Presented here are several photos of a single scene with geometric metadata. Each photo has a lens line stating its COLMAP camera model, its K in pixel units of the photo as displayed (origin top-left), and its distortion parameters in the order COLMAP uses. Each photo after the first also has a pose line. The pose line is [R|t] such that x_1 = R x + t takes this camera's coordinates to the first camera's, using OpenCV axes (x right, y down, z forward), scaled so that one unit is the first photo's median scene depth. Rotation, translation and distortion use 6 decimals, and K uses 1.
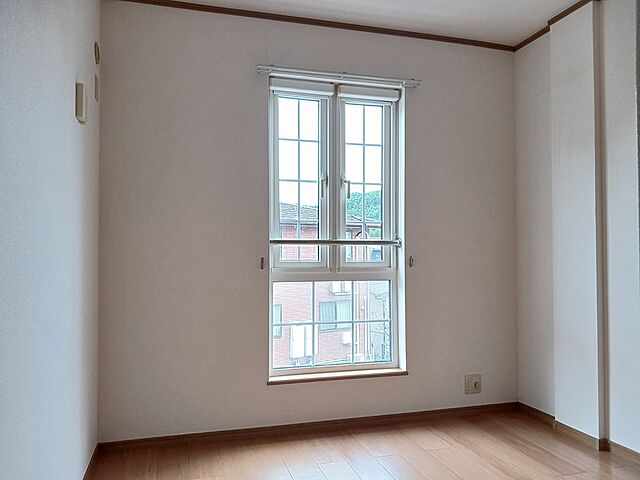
lens RADIAL K [[506.6, 0, 319.5], [0, 506.6, 241.2], [0, 0, 1]] dist [-0.001485, -0.001487]
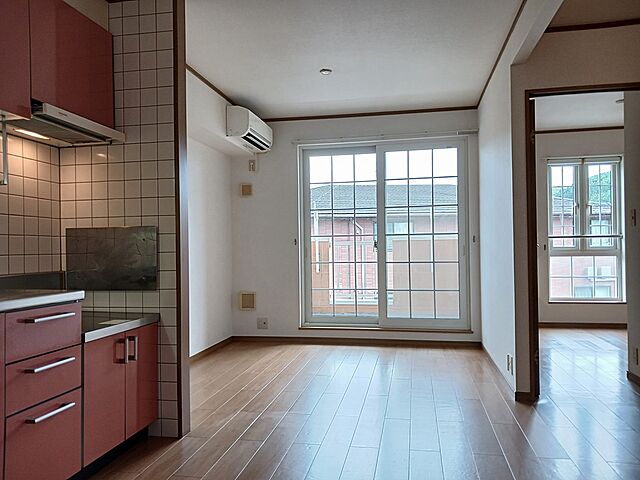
lens RADIAL K [[506.6, 0, 314.2], [0, 506.6, 242.0], [0, 0, 1]] dist [-0.001485, -0.001487]
pose [[0.883669, -0.011160, -0.467980, 0.026203], [0.018802, 0.999755, 0.011661, -0.019293], [0.467735, -0.019104, 0.883662, -1.235559]]
